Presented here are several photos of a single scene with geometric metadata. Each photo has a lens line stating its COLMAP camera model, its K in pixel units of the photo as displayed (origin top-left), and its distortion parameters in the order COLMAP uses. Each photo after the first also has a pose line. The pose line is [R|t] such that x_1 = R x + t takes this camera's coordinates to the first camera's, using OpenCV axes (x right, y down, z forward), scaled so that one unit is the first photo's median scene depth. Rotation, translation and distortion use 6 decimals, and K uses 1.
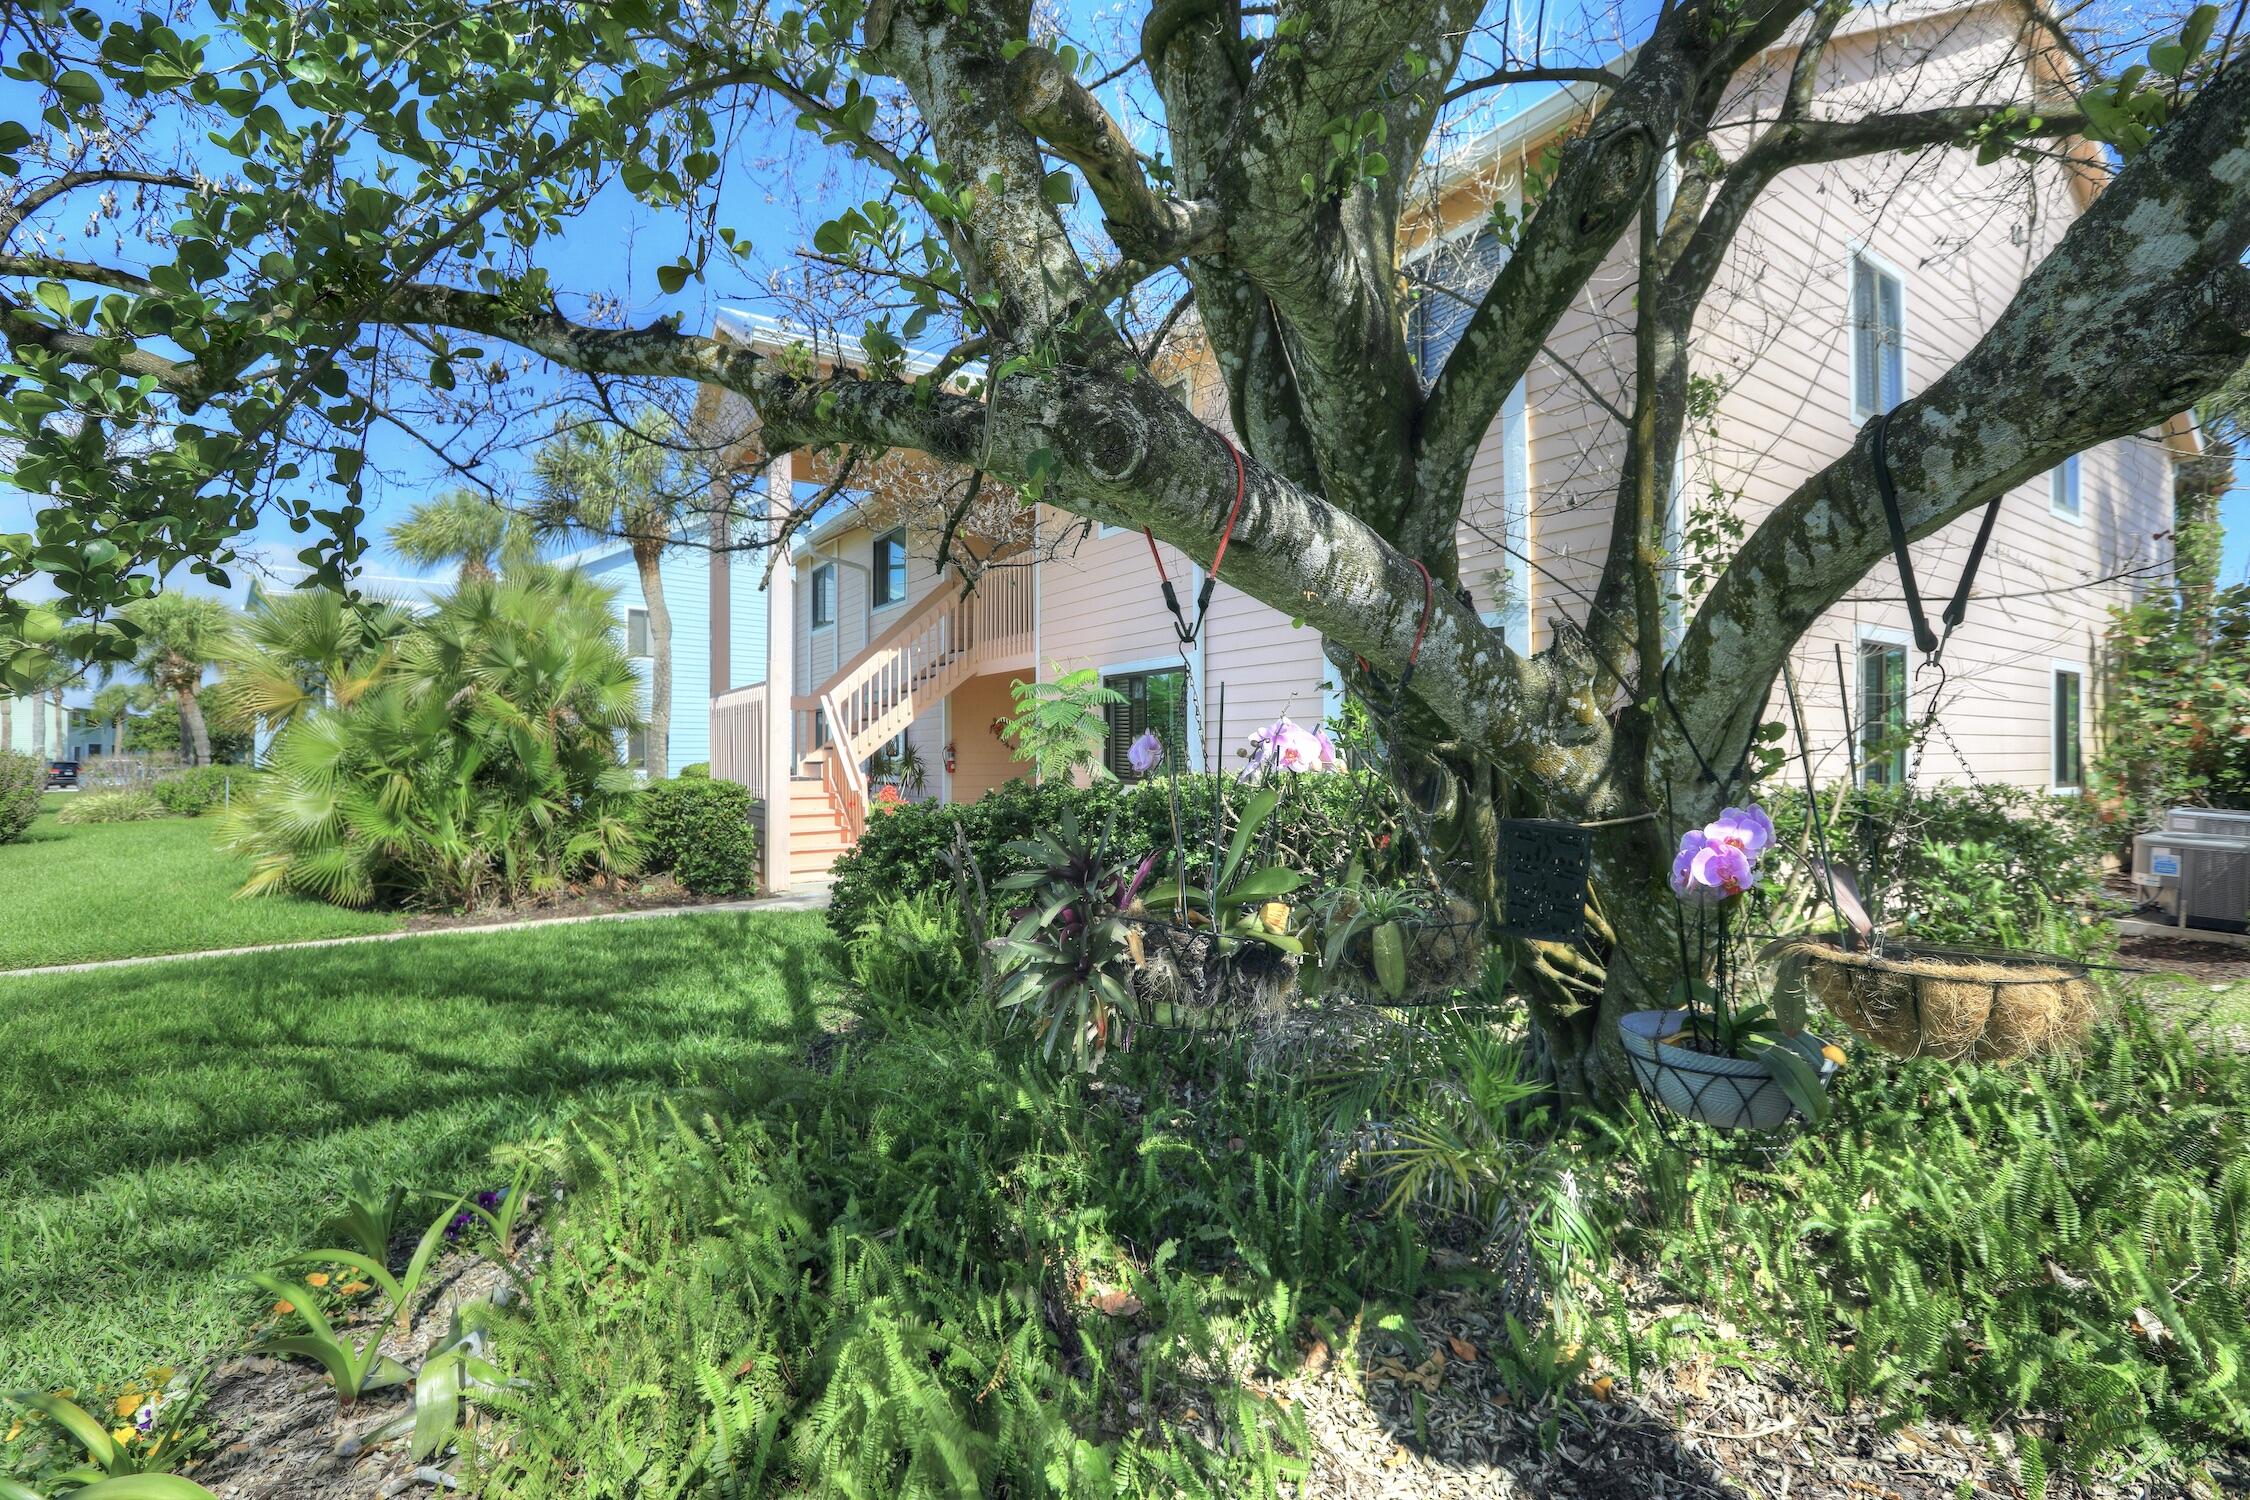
lens RADIAL K [[1021.0, 0, 1137.9], [0, 1021.0, 751.5], [0, 0, 1]] dist [-0.058188, 0.018878]
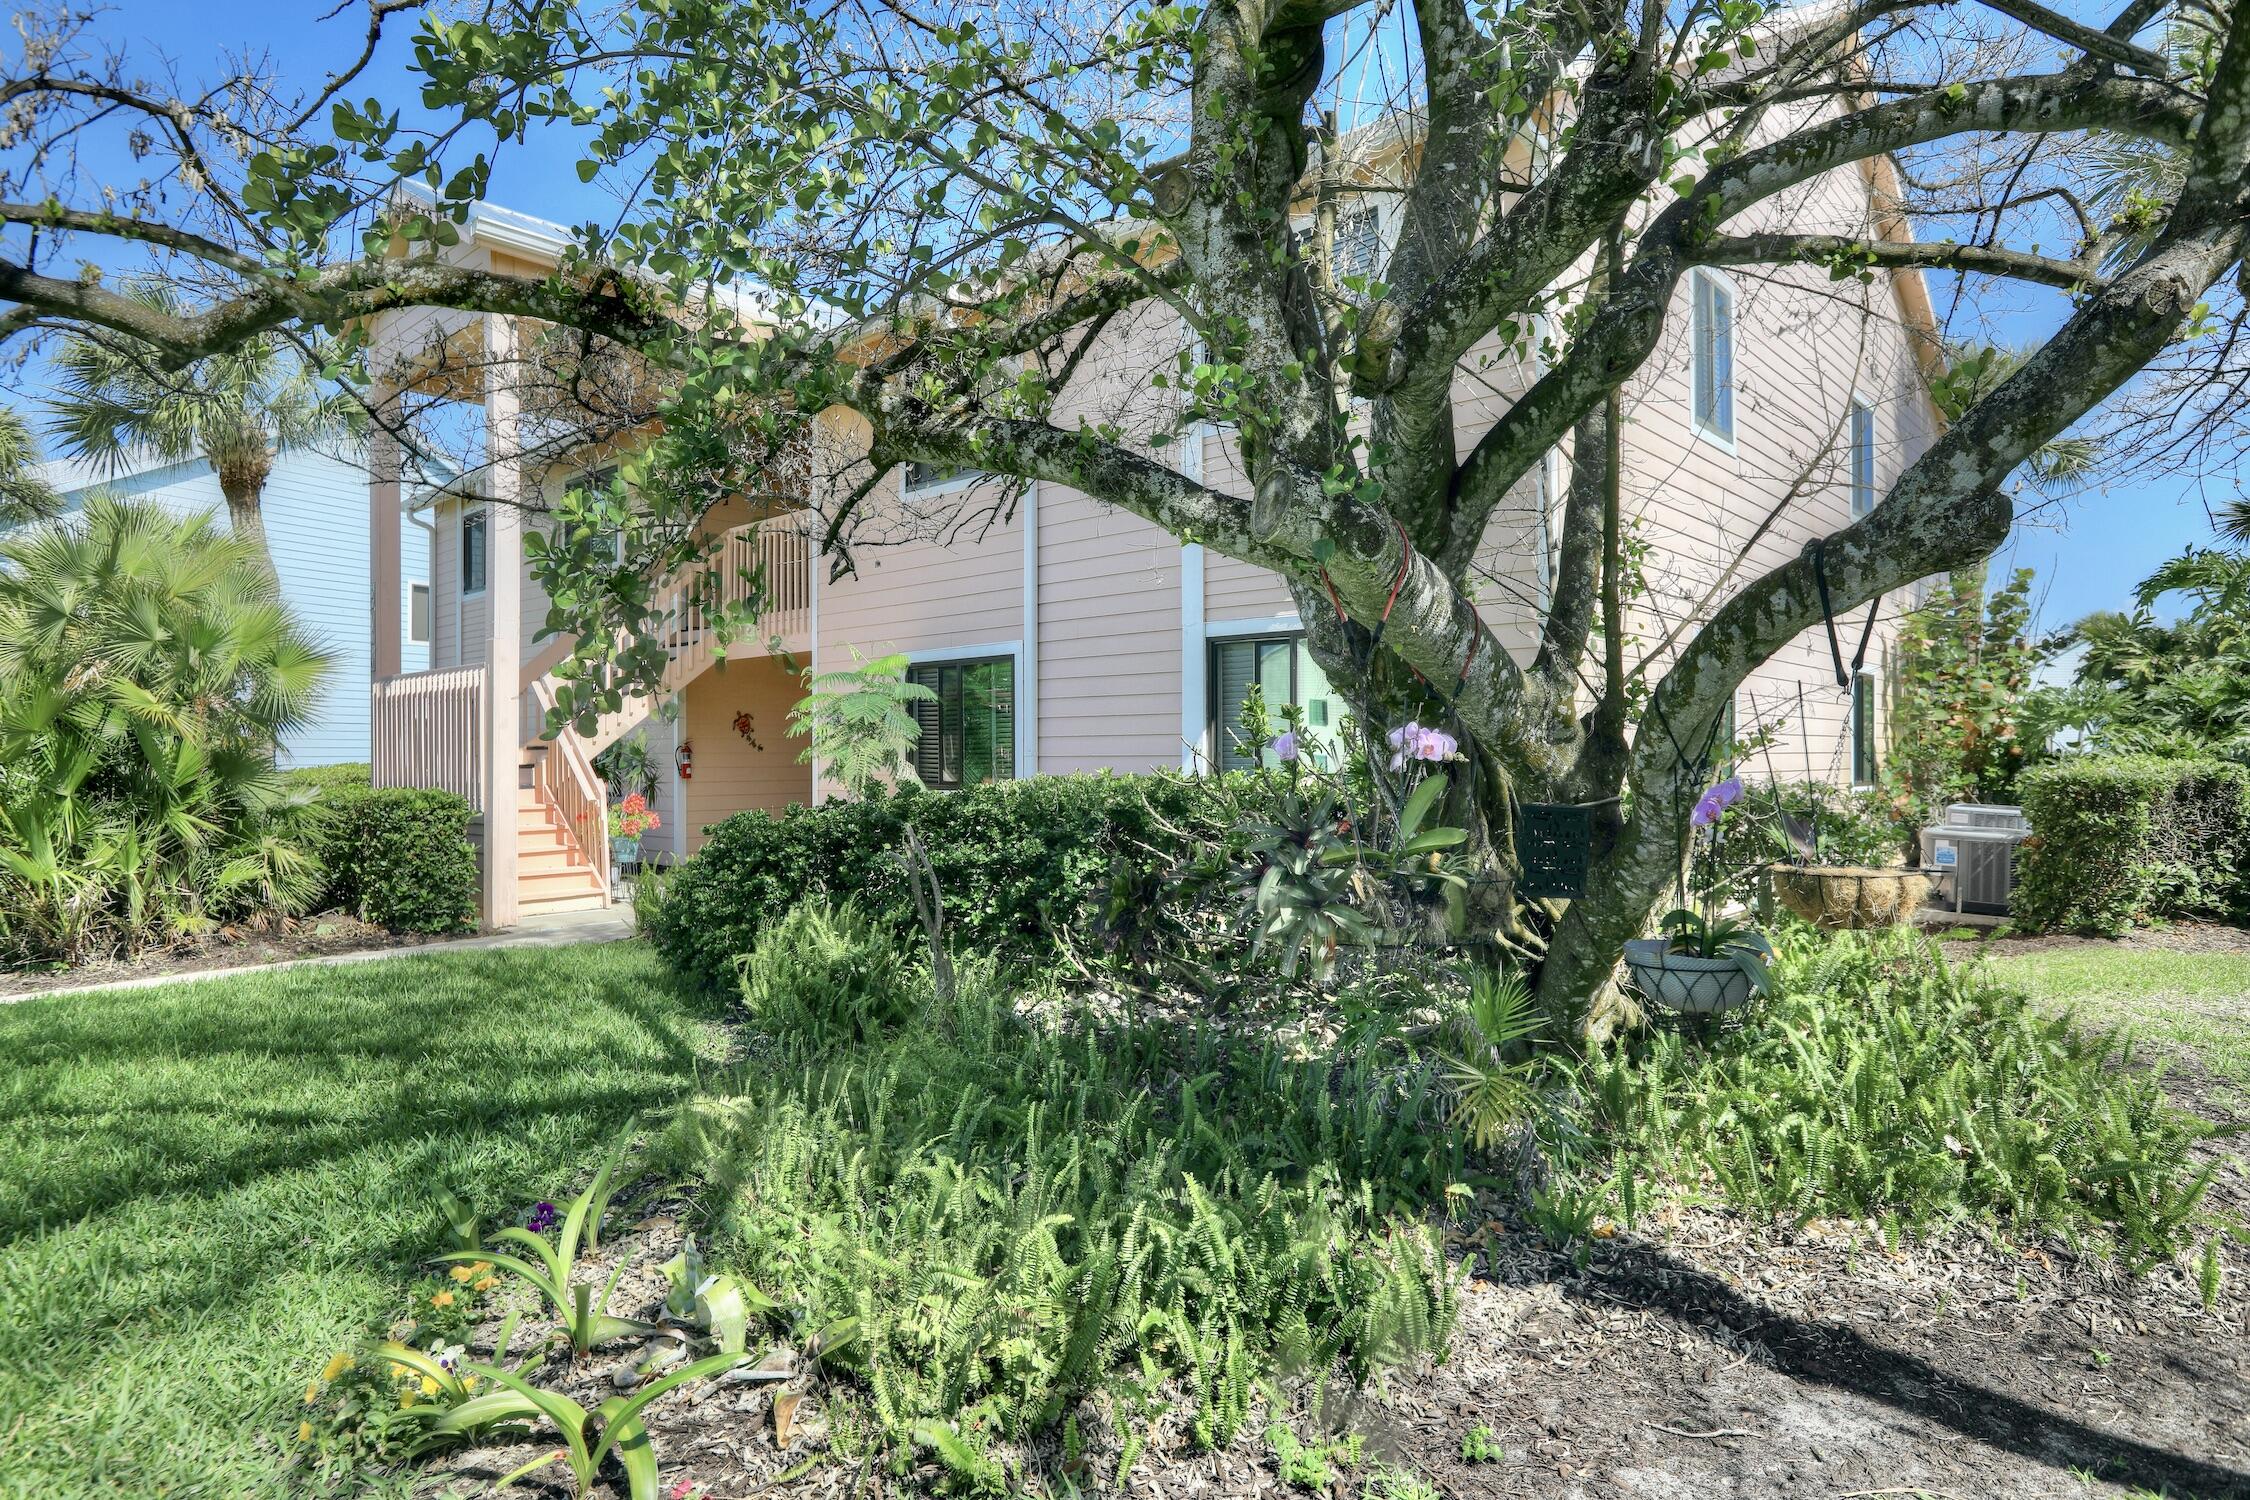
lens RADIAL K [[1319.1, 0, 1125.0], [0, 1319.1, 750.0], [0, 0, 1]] dist [-0.090932, 0.095105]
pose [[0.969311, -0.000368, 0.245837, -0.150313], [0.001021, 0.999996, -0.002528, 0.001735], [-0.245836, 0.002702, 0.969308, -0.133927]]
